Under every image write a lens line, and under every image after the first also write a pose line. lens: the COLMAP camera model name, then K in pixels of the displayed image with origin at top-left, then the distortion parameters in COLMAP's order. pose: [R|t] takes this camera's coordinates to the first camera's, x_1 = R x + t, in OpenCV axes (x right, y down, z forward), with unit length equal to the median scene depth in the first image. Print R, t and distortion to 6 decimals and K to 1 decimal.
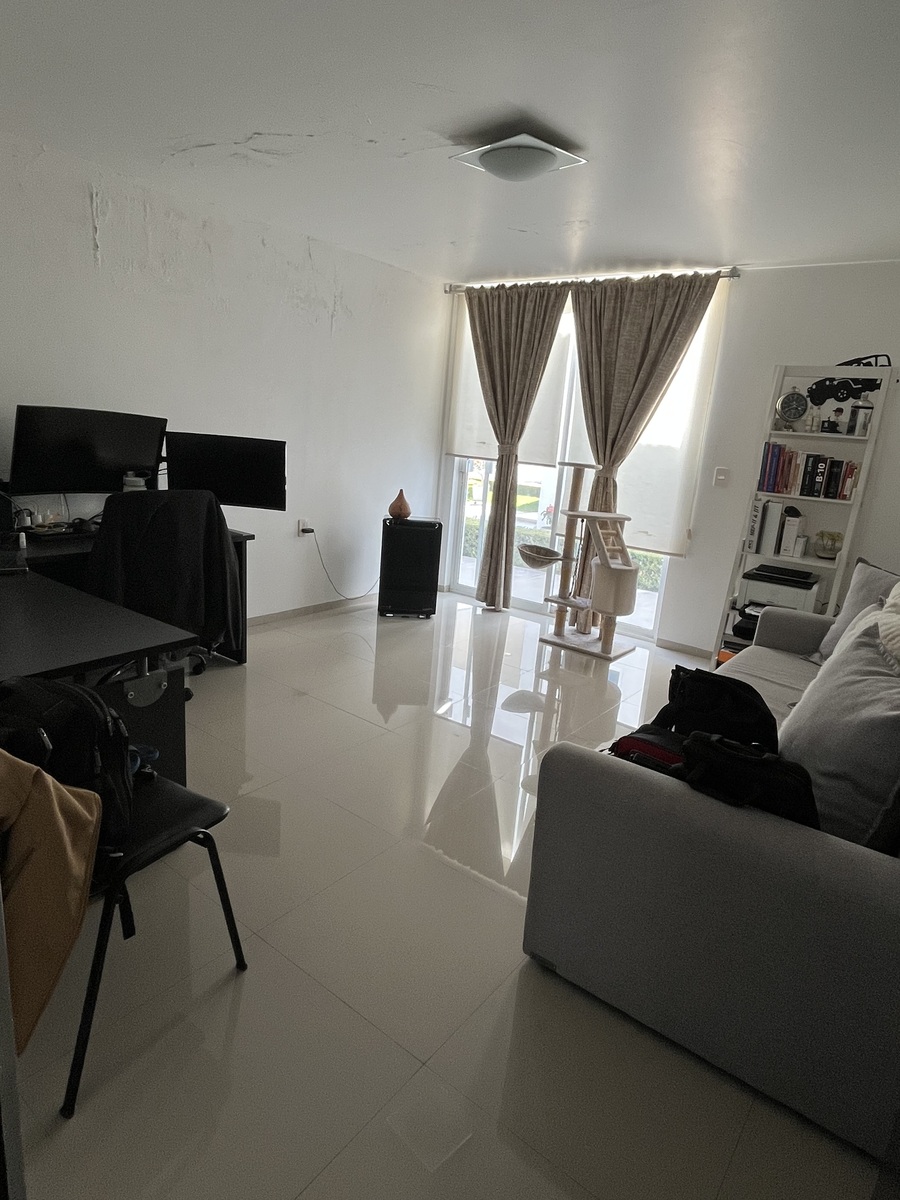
lens RADIAL K [[699.4, 0, 446.3], [0, 699.4, 601.6], [0, 0, 1]] dist [-0.008628, 0.002467]
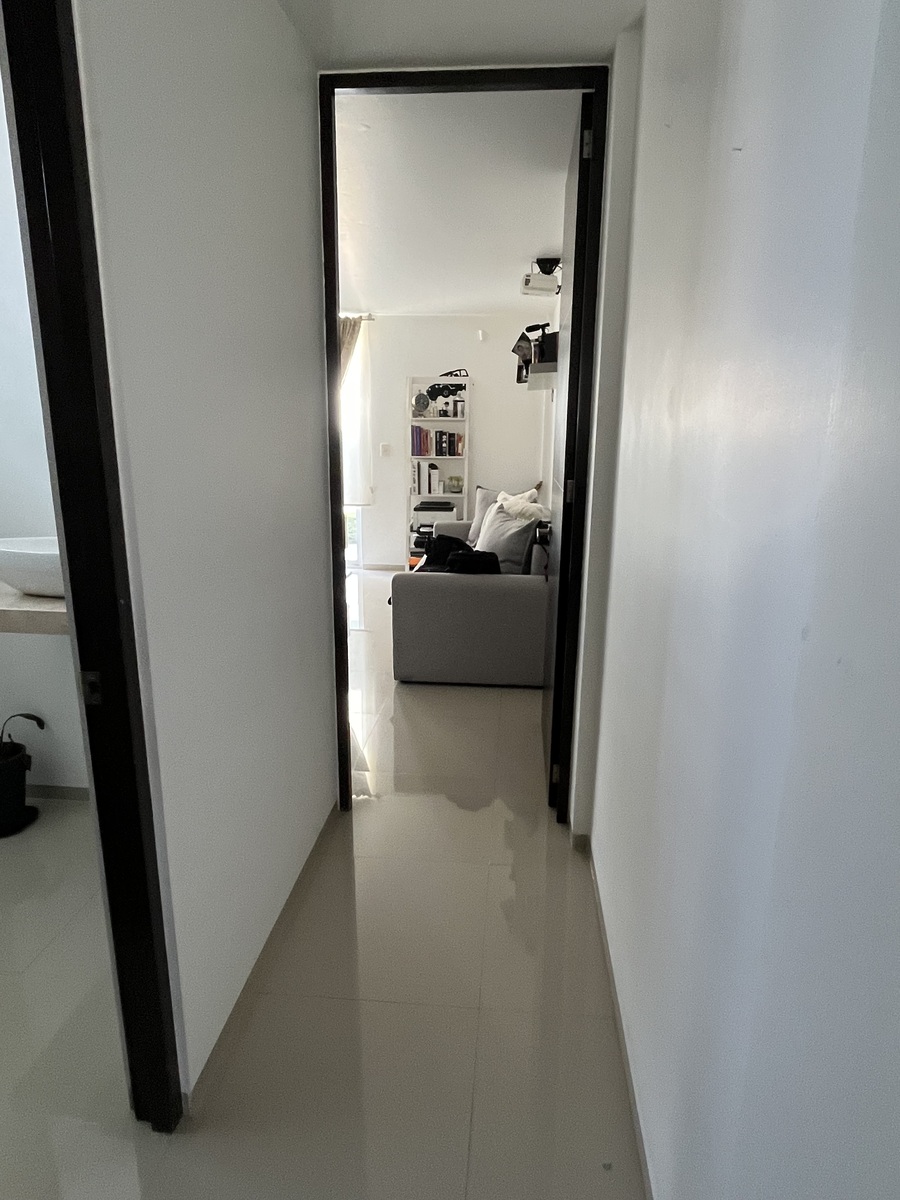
lens RADIAL K [[699.4, 0, 450.9], [0, 699.4, 600.0], [0, 0, 1]] dist [-0.008628, 0.002467]
pose [[0.841782, -0.193998, 0.503754, -0.357289], [0.186944, 0.980211, 0.065096, 0.079254], [-0.506414, 0.039377, 0.861391, -0.421514]]
